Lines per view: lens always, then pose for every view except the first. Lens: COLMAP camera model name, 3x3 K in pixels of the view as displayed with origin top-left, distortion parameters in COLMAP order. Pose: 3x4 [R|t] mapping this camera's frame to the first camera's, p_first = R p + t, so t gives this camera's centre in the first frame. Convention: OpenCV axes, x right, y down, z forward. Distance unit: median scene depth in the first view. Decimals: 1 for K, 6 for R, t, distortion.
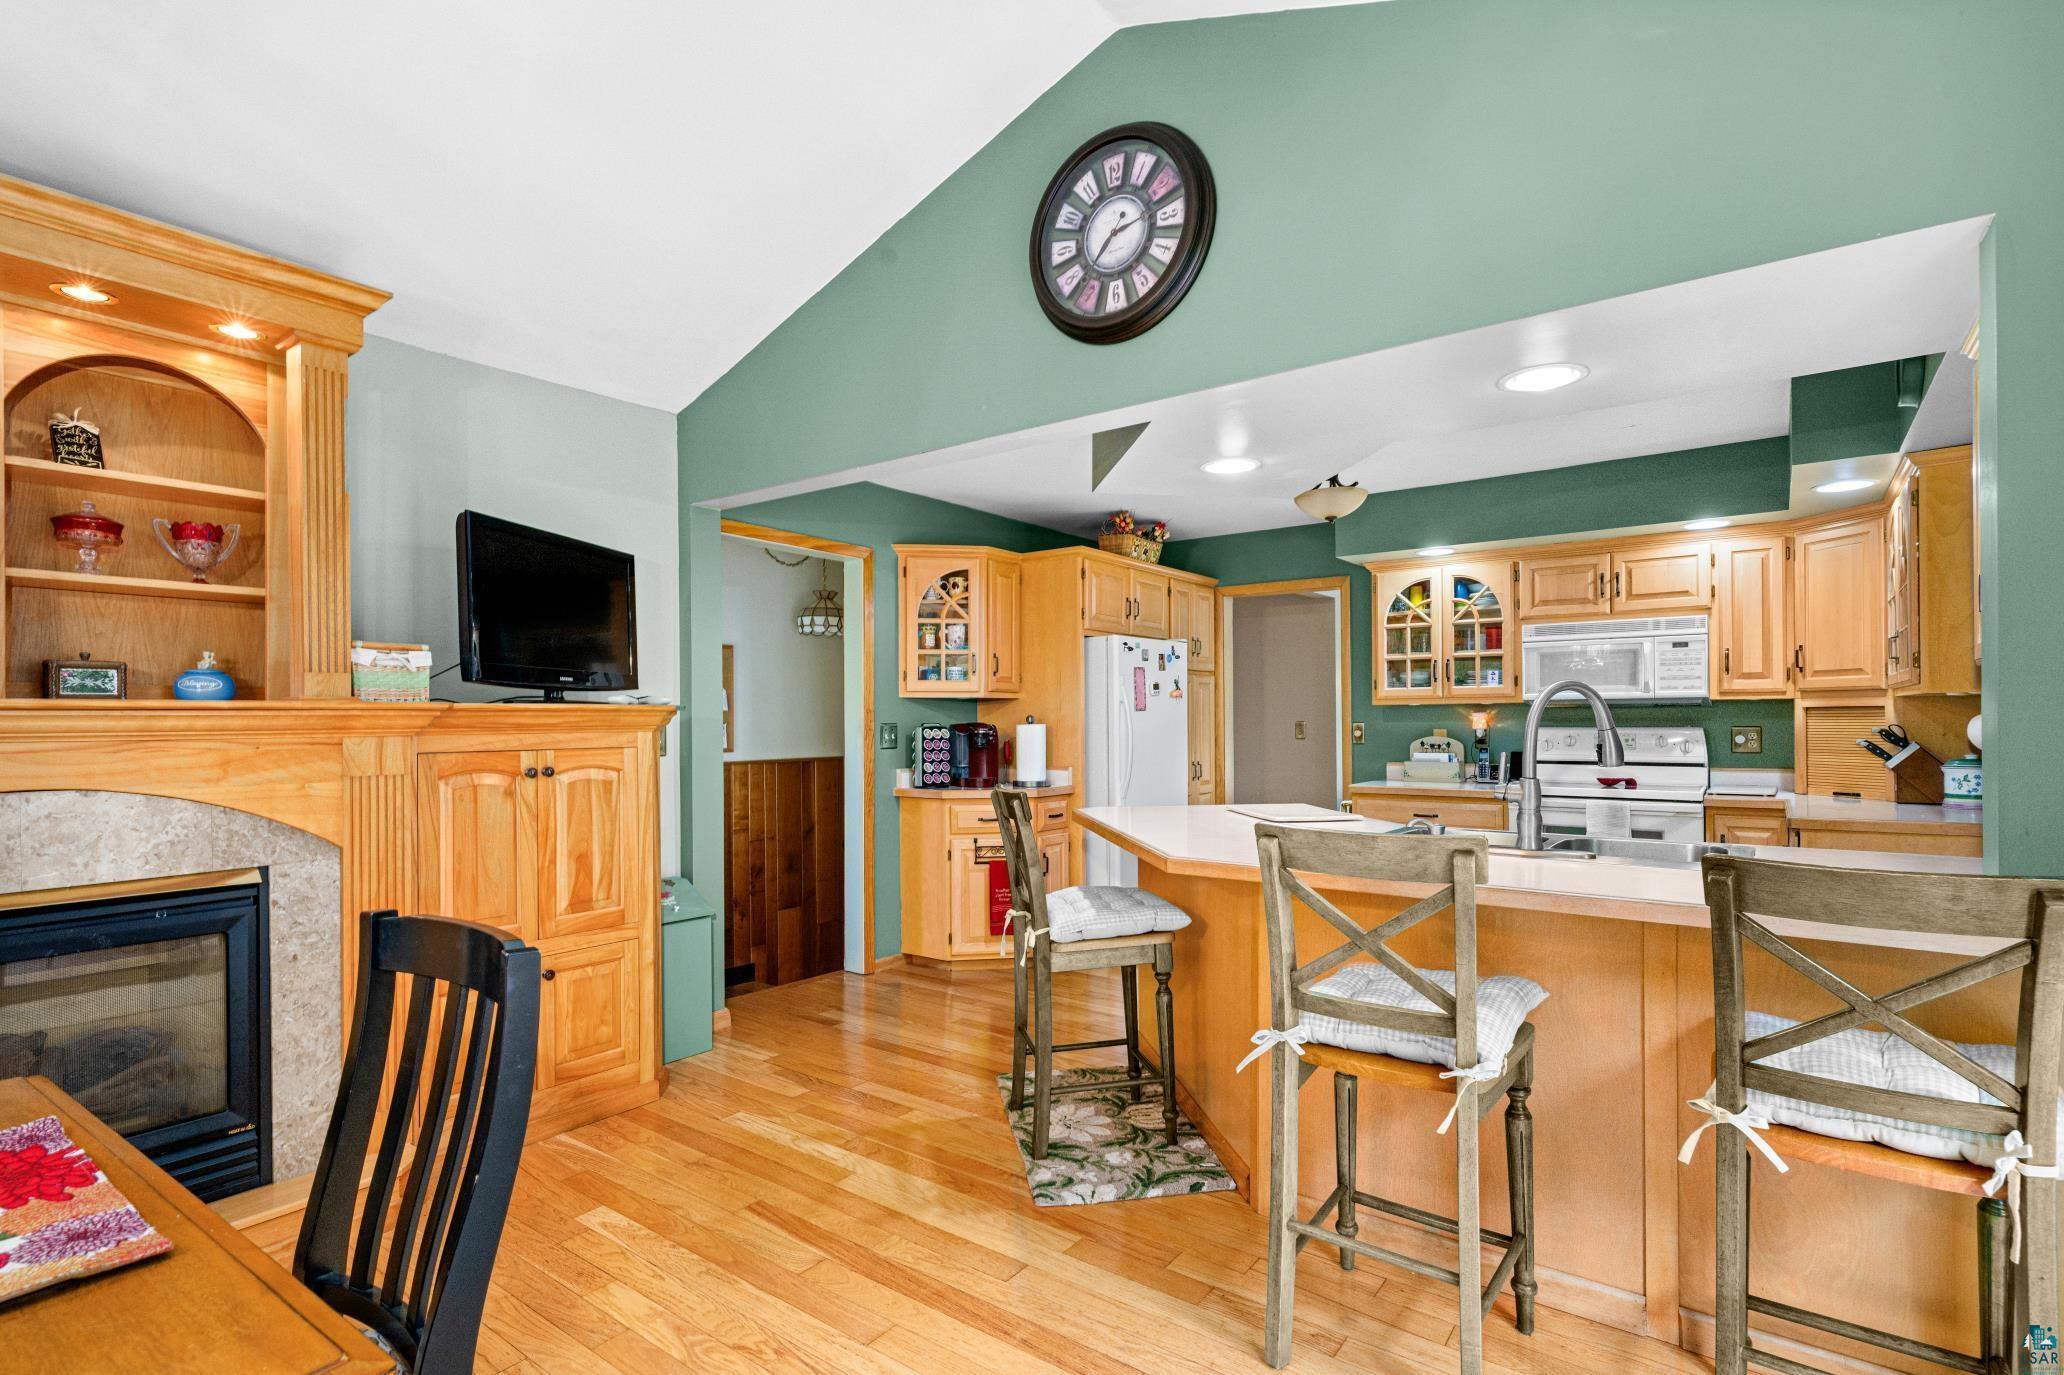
lens RADIAL K [[995.5, 0, 1055.5], [0, 995.5, 710.7], [0, 0, 1]] dist [0.021479, 0.000445]
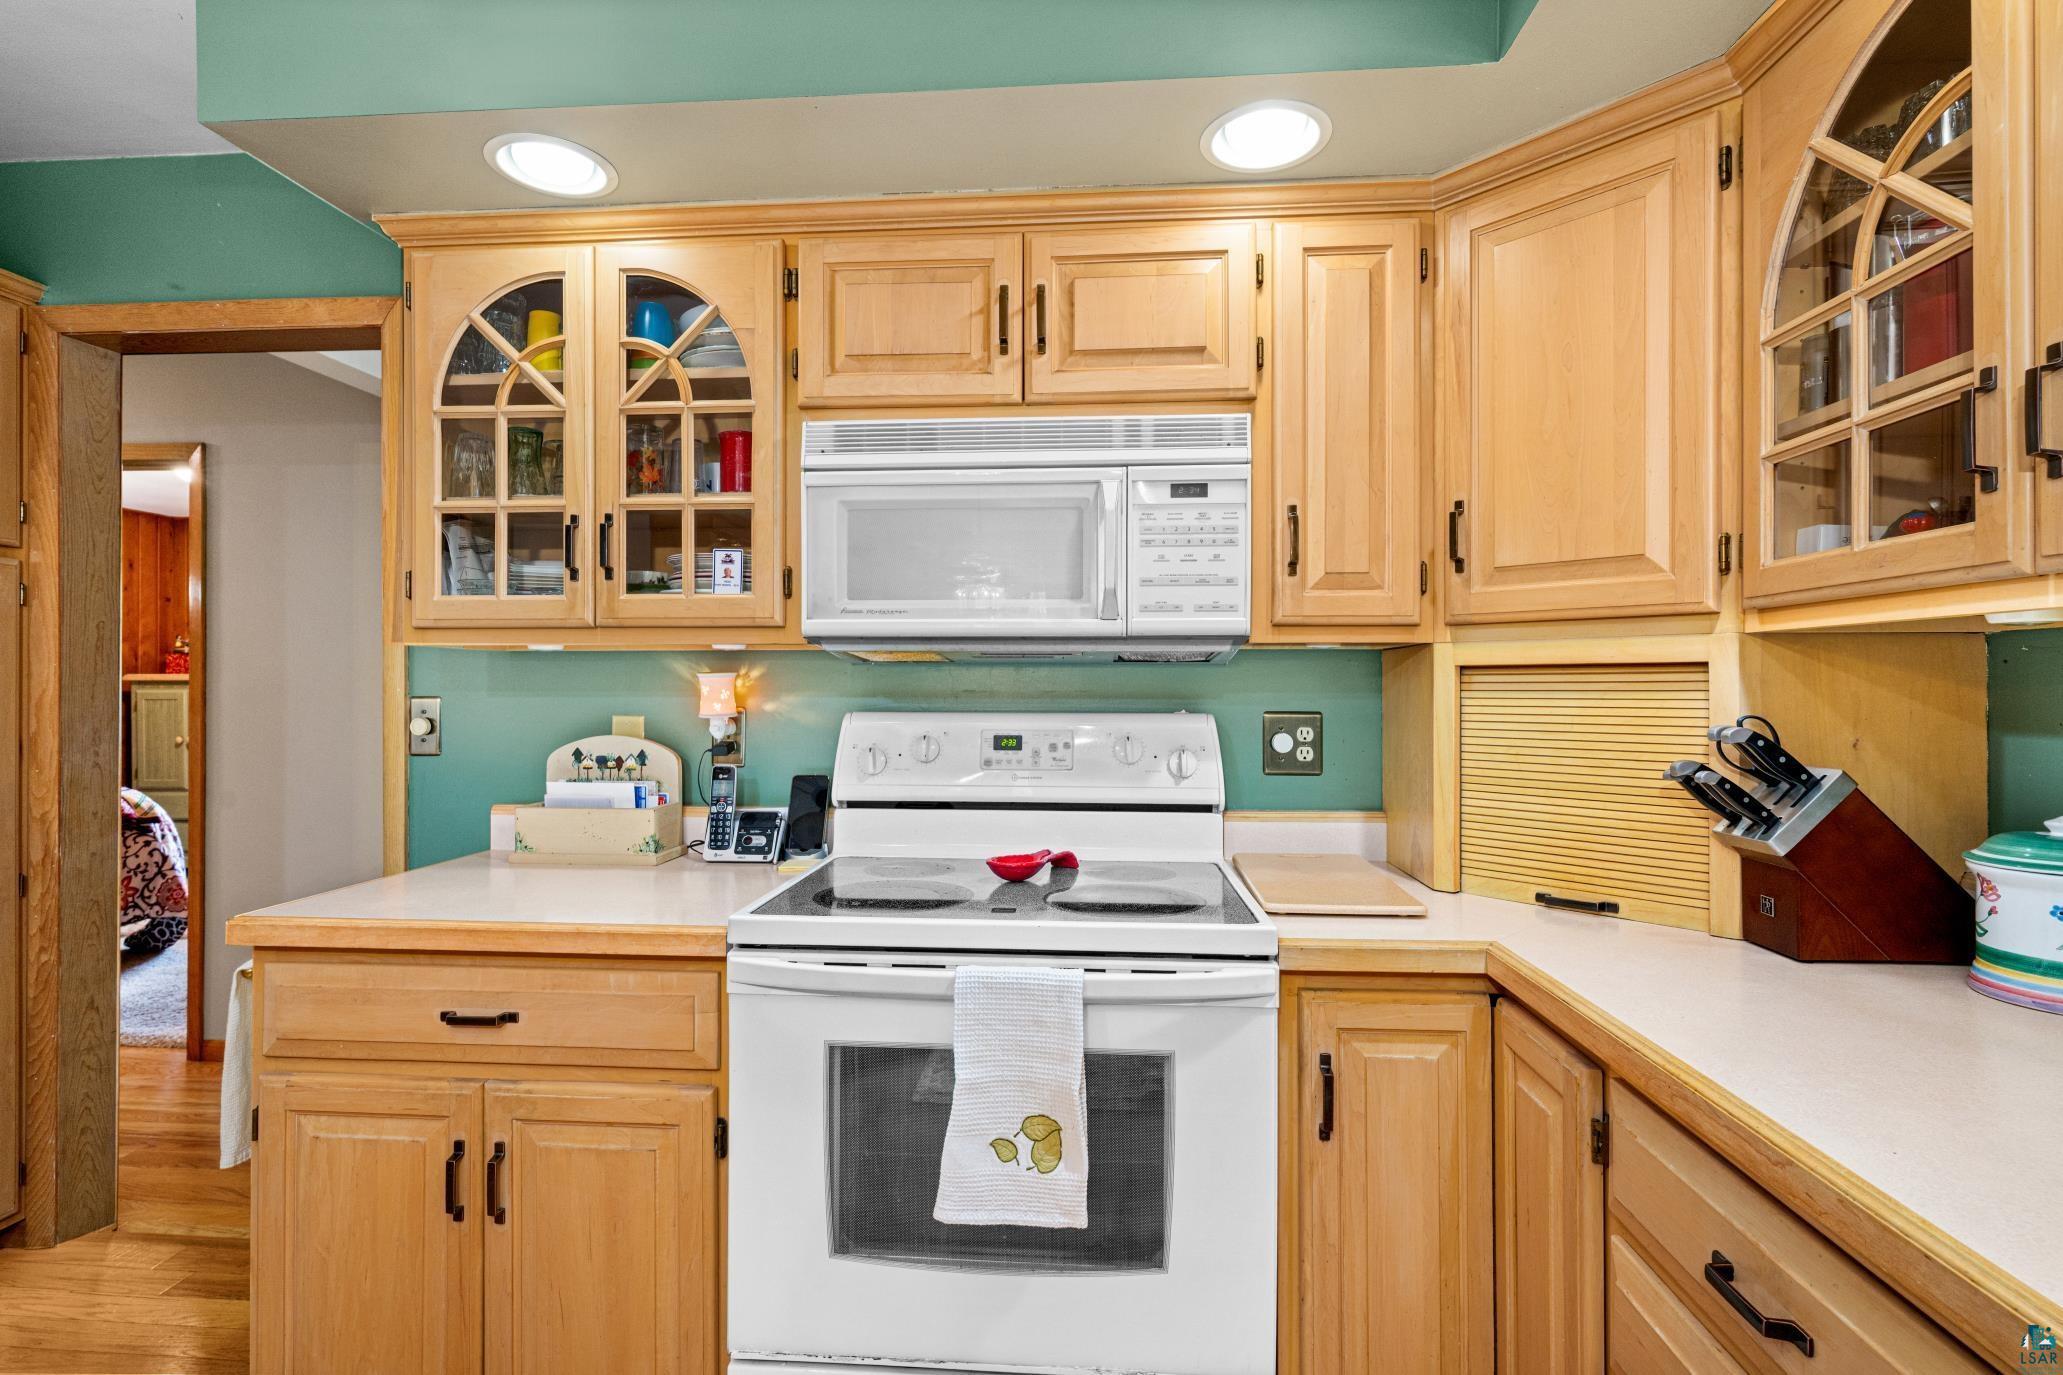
lens RADIAL K [[995.1, 0, 1029.2], [0, 995.1, 681.5], [0, 0, 1]] dist [0.021479, 0.000445]
pose [[0.854230, 0.007672, 0.519839, 0.358984], [-0.009125, 0.999958, 0.000236, 0.003915], [-0.519815, -0.004945, 0.854264, 0.671282]]
